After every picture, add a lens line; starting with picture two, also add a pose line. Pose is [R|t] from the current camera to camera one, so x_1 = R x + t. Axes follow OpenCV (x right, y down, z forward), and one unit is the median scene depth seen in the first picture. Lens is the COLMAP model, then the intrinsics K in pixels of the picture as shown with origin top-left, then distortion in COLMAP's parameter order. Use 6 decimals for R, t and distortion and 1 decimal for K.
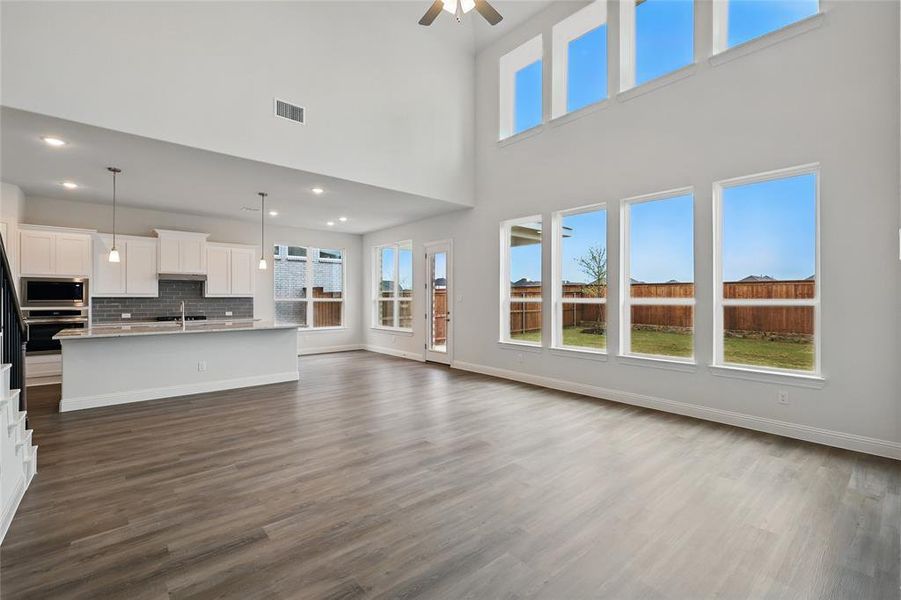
lens RADIAL K [[396.6, 0, 451.8], [0, 396.6, 296.2], [0, 0, 1]] dist [0.007234, -0.000394]
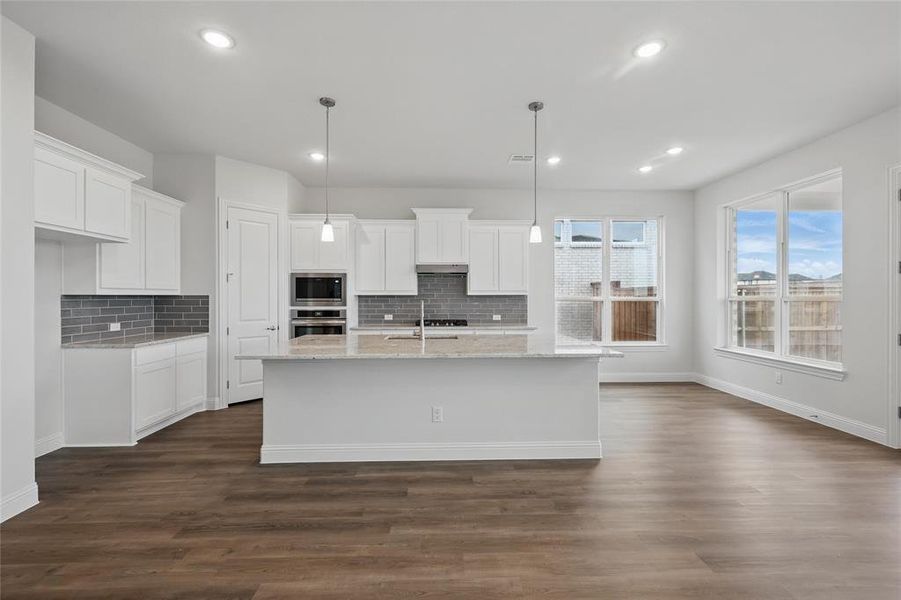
lens RADIAL K [[396.6, 0, 451.7], [0, 396.6, 296.0], [0, 0, 1]] dist [0.007234, -0.000394]
pose [[0.780015, -0.001439, -0.625759, -0.170803], [0.003453, 0.999992, 0.002004, 0.002588], [0.625751, -0.003724, 0.780014, 0.382358]]
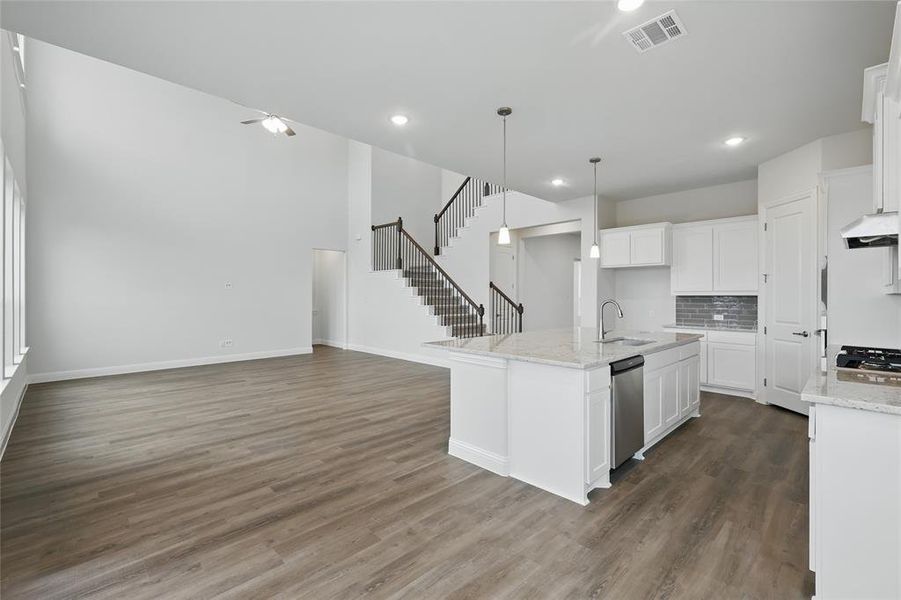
lens RADIAL K [[396.6, 0, 450.0], [0, 396.6, 296.7], [0, 0, 1]] dist [0.007234, -0.000394]
pose [[-0.998401, -0.002064, -0.056484, -0.280843], [-0.001940, 0.999996, -0.002256, 0.005468], [0.056488, -0.002143, -0.998401, 1.188907]]
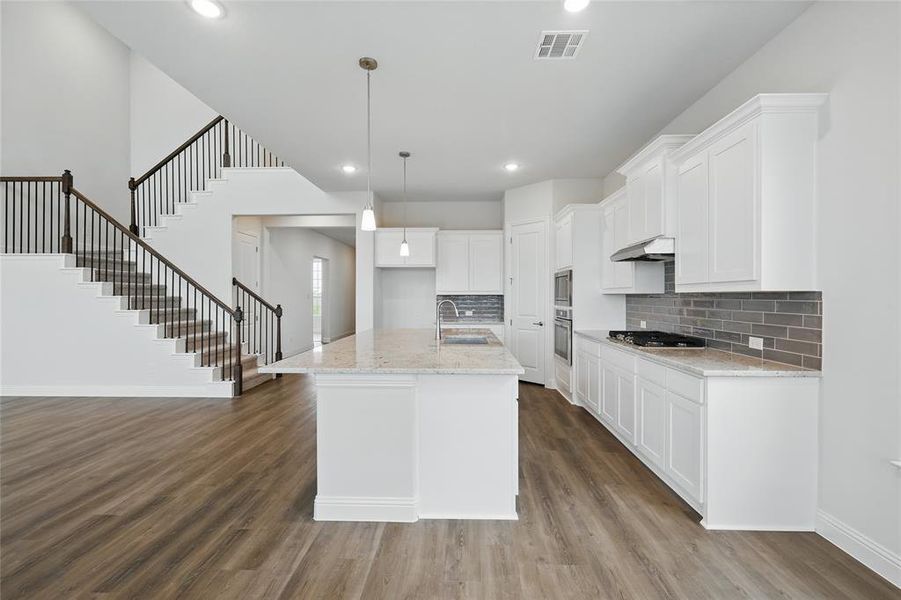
lens RADIAL K [[396.6, 0, 449.3], [0, 396.6, 295.6], [0, 0, 1]] dist [0.007234, -0.000394]
pose [[-0.683137, 0.000314, -0.730291, -0.160031], [0.004237, 0.999985, -0.003533, 0.005476], [0.730278, -0.005508, -0.683127, 1.048600]]
